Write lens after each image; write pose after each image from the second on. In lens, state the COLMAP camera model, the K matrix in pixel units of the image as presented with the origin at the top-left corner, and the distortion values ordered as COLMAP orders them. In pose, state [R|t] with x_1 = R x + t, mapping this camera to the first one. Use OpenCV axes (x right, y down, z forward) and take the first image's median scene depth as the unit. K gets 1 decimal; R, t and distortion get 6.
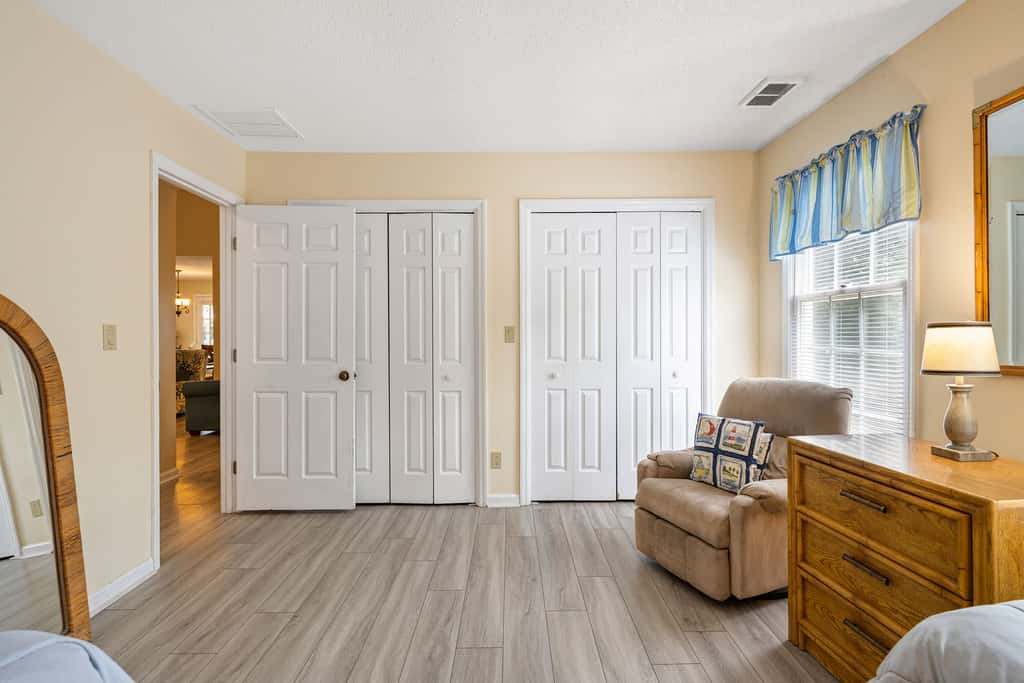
lens RADIAL K [[476.1, 0, 512.0], [0, 476.1, 341.5], [0, 0, 1]] dist [-0.000298, -0.000039]
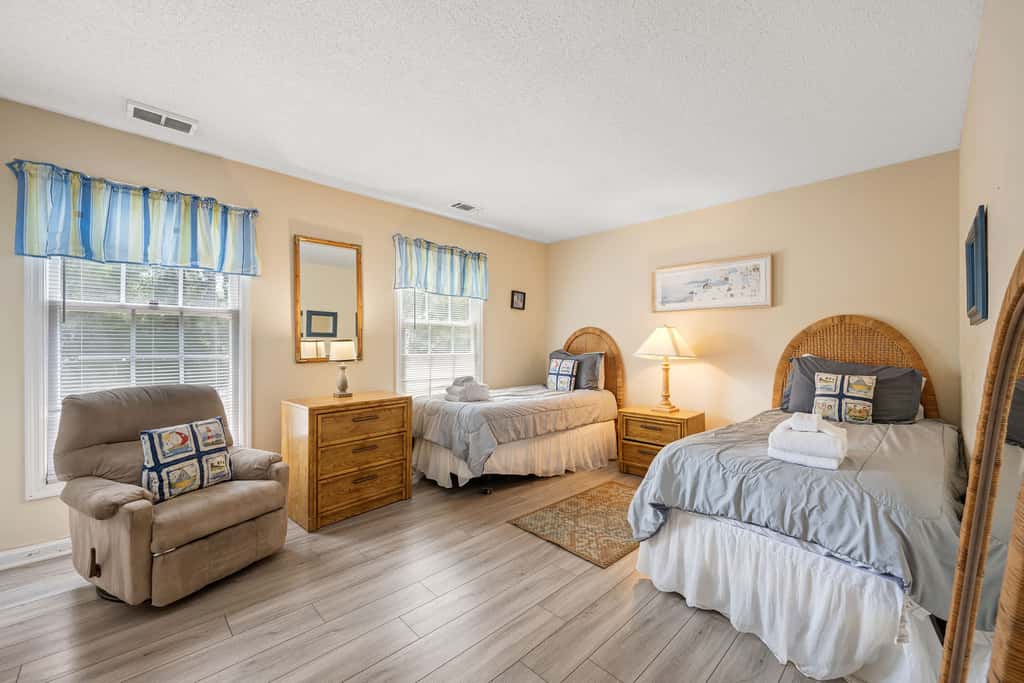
lens RADIAL K [[403.7, 0, 514.0], [0, 403.7, 338.9], [0, 0, 1]] dist [-0.002774, -0.000234]
pose [[-0.674863, 0.010545, 0.737868, -0.723765], [0.009043, 0.999941, -0.006020, -0.014286], [-0.737888, 0.002609, -0.674918, 1.128584]]
